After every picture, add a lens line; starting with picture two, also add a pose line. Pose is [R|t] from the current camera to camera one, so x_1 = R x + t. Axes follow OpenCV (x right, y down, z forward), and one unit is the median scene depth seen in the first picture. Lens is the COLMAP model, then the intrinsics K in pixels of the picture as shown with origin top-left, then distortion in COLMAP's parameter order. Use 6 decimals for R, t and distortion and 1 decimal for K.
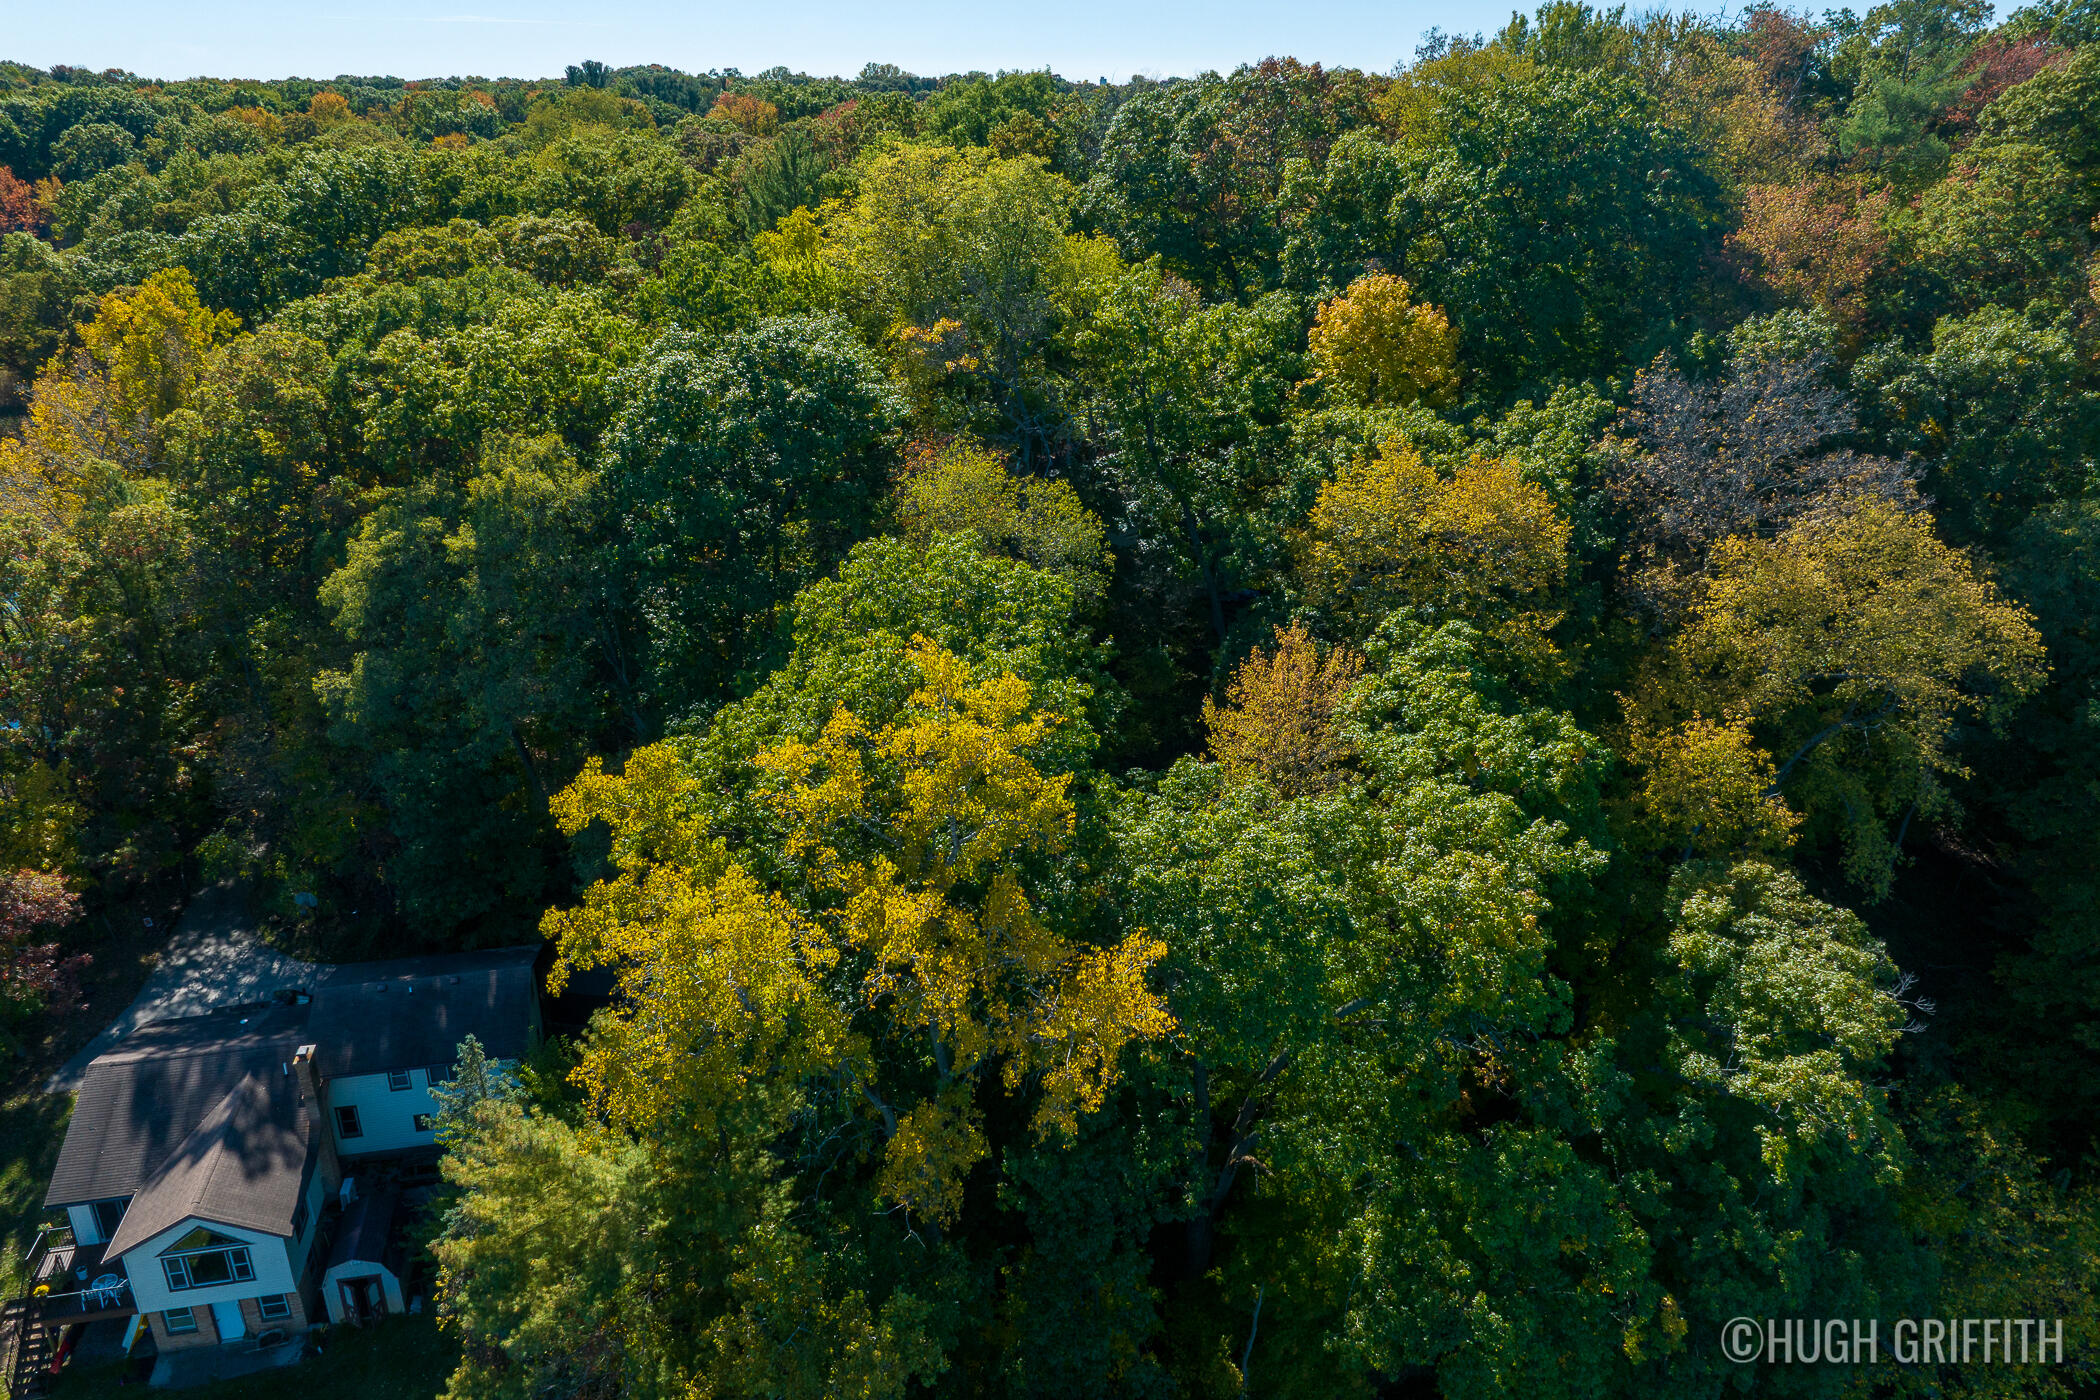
lens RADIAL K [[1483.2, 0, 1048.7], [0, 1483.2, 700.6], [0, 0, 1]] dist [-0.057045, 0.026919]
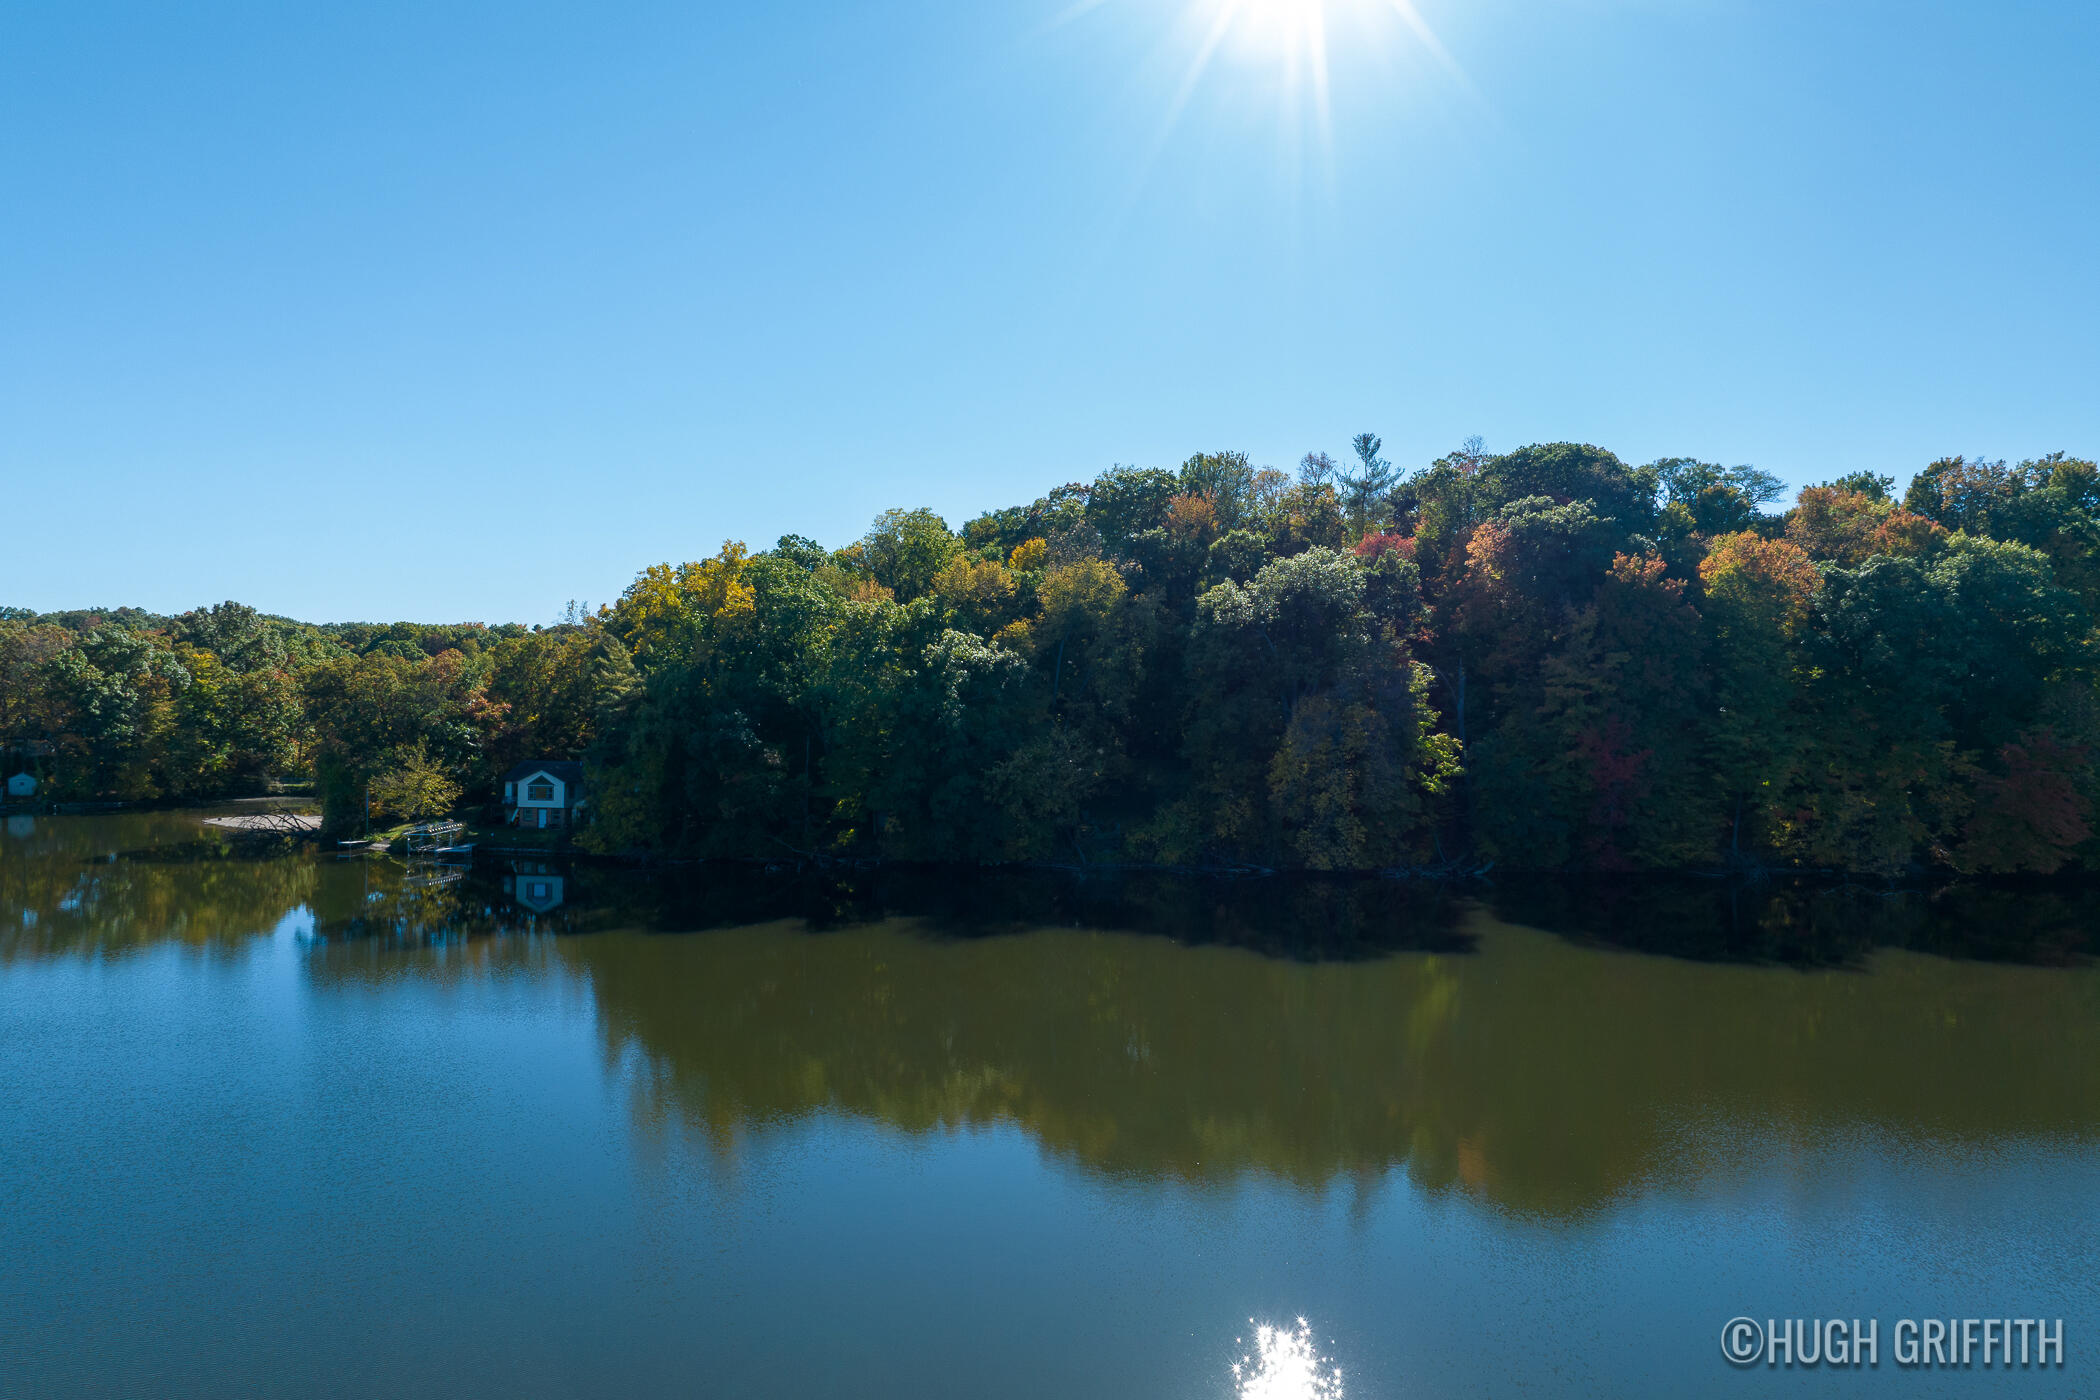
lens RADIAL K [[1483.2, 0, 1051.5], [0, 1483.2, 701.2], [0, 0, 1]] dist [-0.057045, 0.026919]
pose [[0.954971, -0.000446, -0.296698, 1.121578], [-0.115224, 0.920952, -0.372252, 1.013844], [0.273411, 0.389676, 0.879431, -1.238853]]
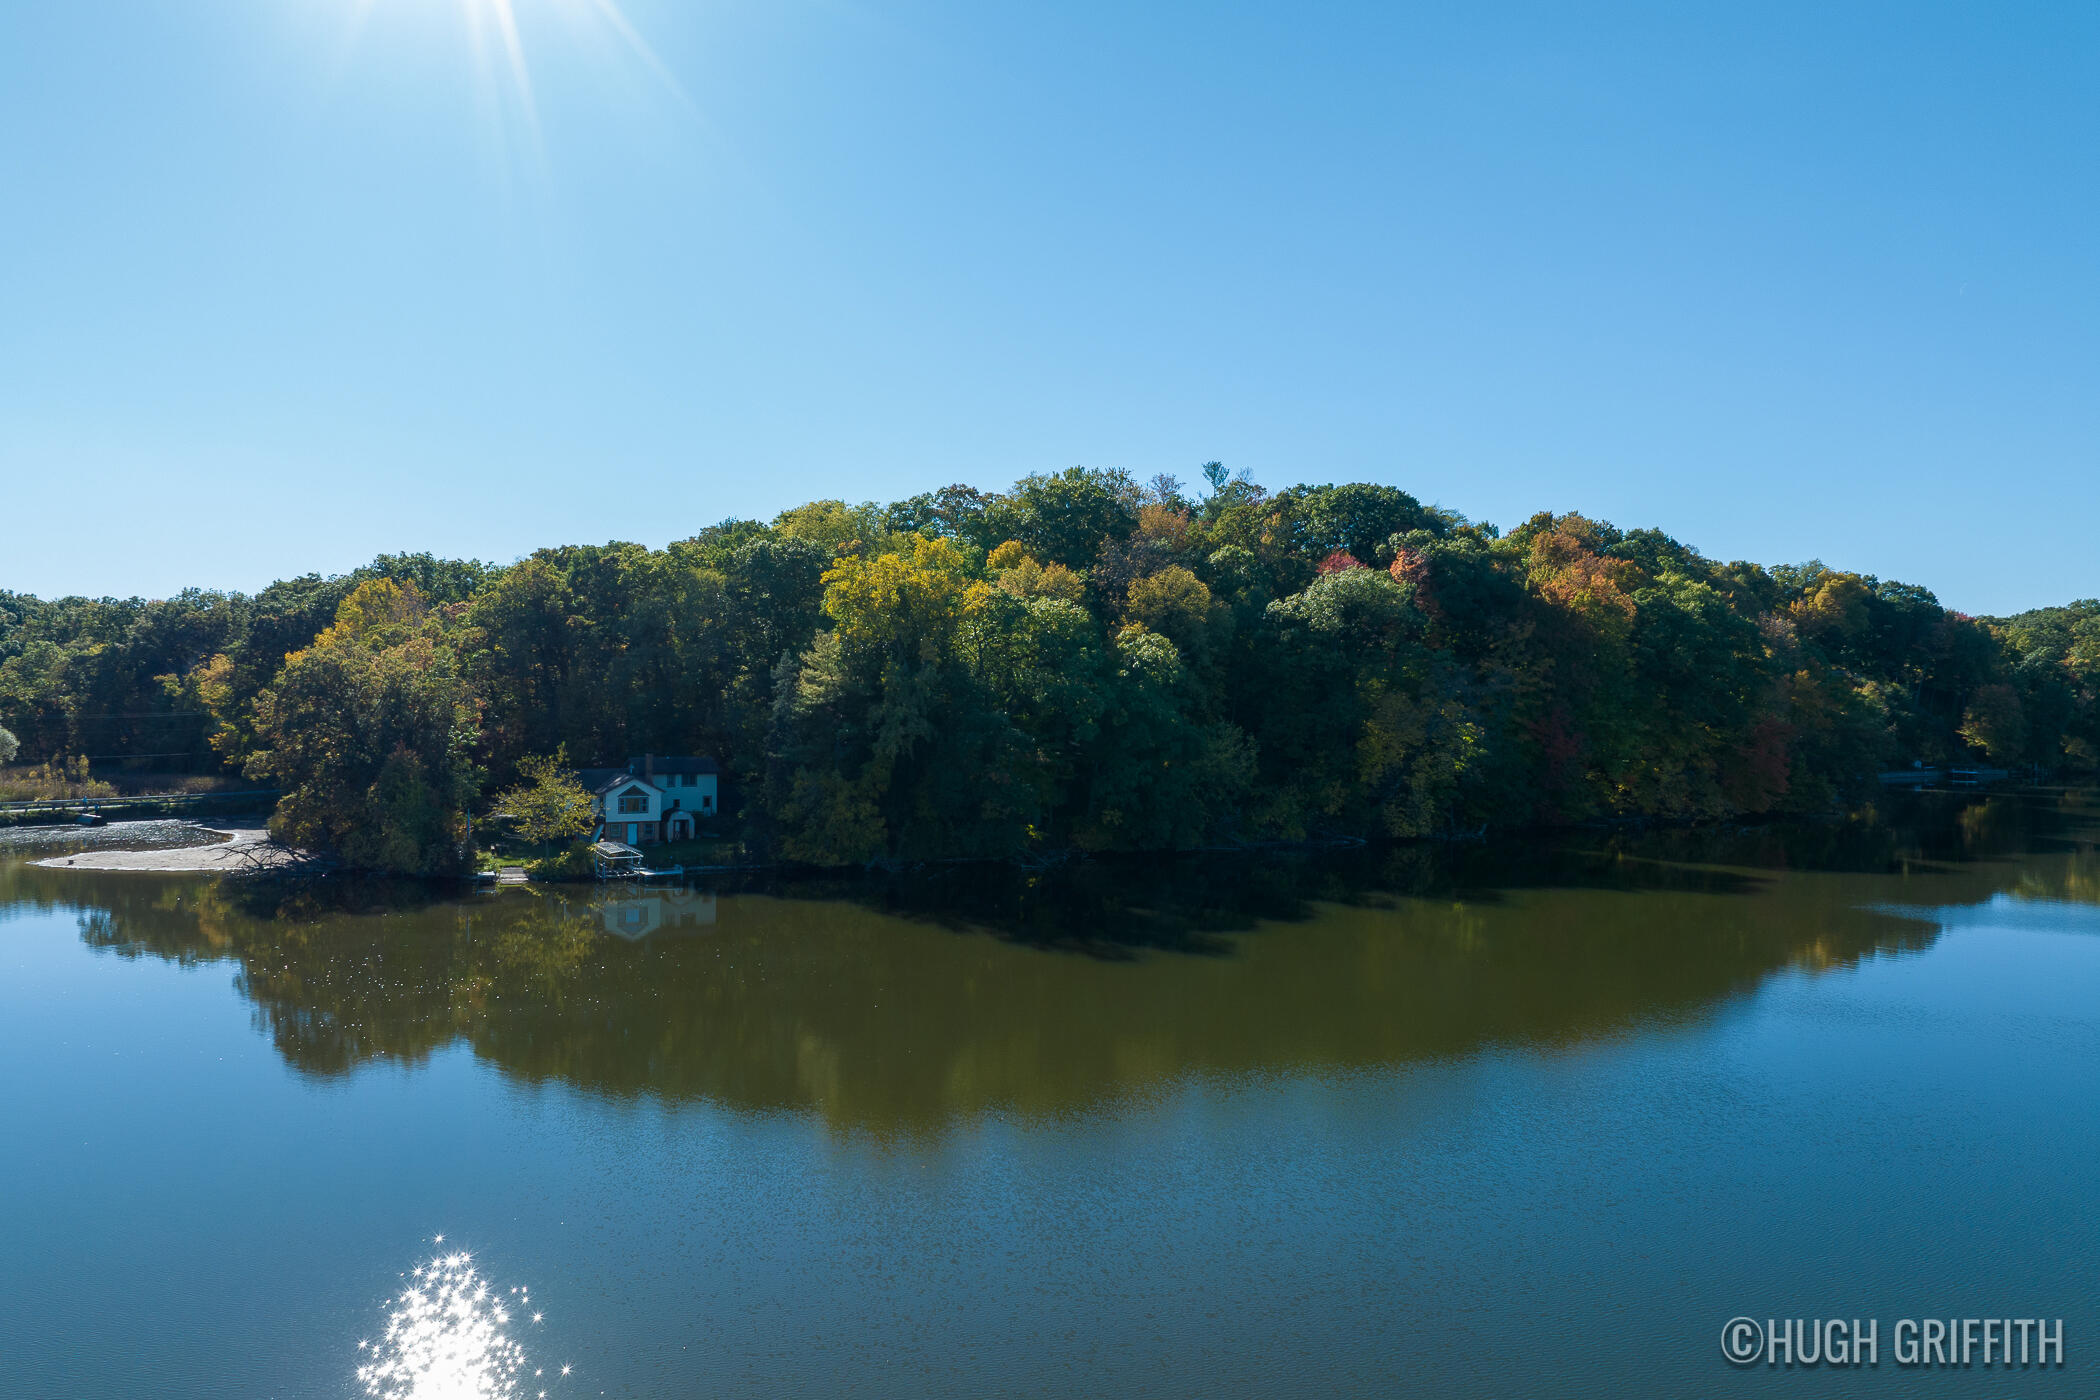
lens RADIAL K [[1483.2, 0, 1051.0], [0, 1483.2, 682.4], [0, 0, 1]] dist [-0.057045, 0.026919]
pose [[0.964874, -0.001825, 0.262706, -0.444820], [0.104807, 0.919628, -0.378550, 1.059344], [-0.240901, 0.392786, 0.887517, -1.400687]]
